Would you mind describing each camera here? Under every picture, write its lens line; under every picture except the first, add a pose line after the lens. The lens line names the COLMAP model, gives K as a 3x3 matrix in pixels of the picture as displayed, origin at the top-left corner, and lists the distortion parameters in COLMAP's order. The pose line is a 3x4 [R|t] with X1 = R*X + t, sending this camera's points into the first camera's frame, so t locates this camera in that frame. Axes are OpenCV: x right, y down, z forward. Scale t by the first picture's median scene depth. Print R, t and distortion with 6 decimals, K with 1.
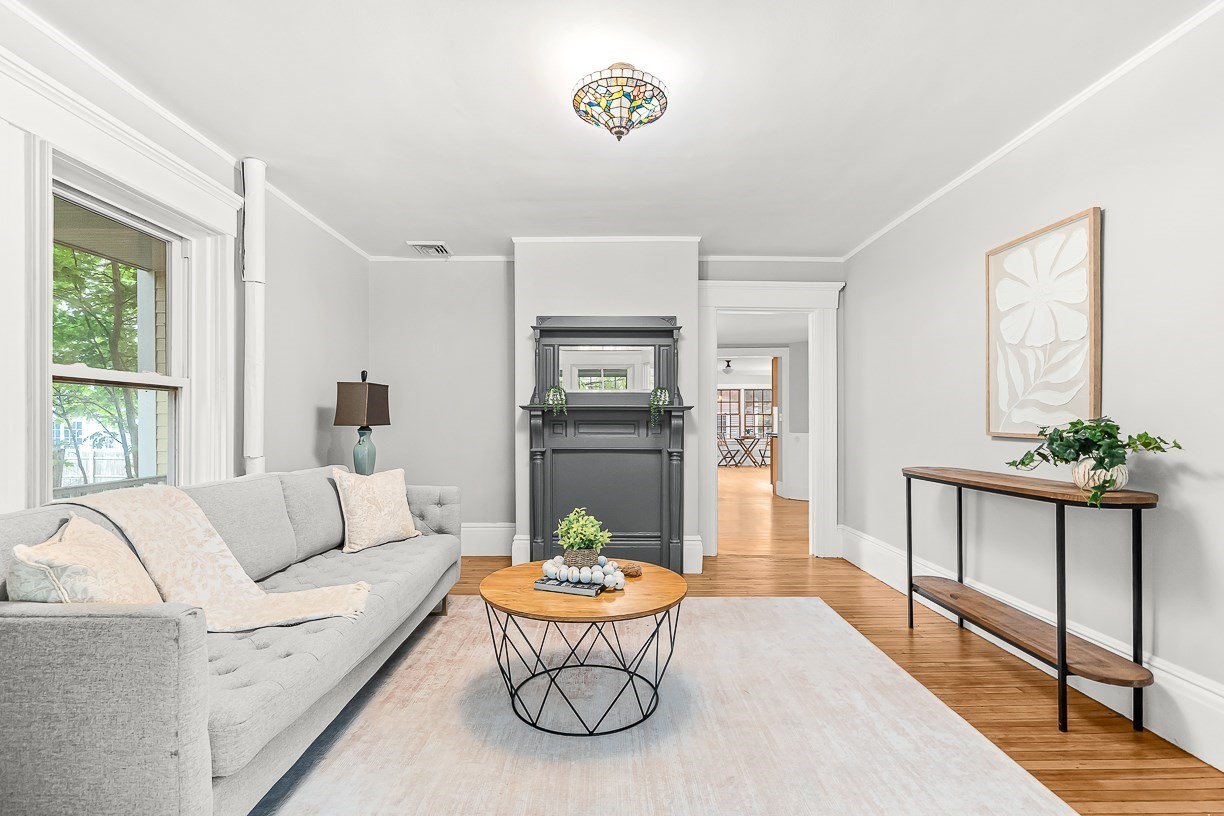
lens RADIAL K [[567.6, 0, 602.5], [0, 567.6, 420.8], [0, 0, 1]] dist [0.000888, -0.000449]
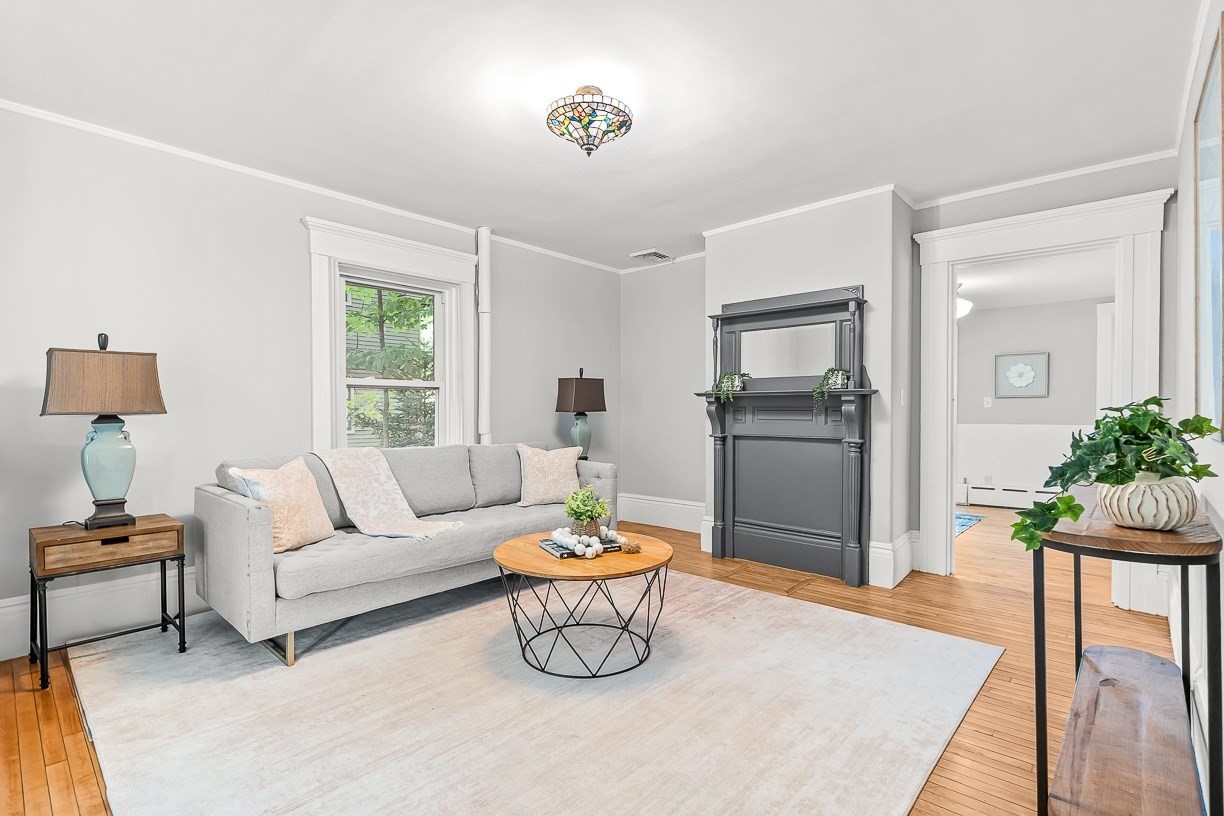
lens RADIAL K [[567.6, 0, 609.0], [0, 567.6, 415.3], [0, 0, 1]] dist [0.000888, -0.000449]
pose [[0.736141, 0.004802, -0.676811, 0.448932], [0.006254, 0.999884, 0.013897, -0.000984], [0.676799, -0.014463, 0.736026, 0.111324]]
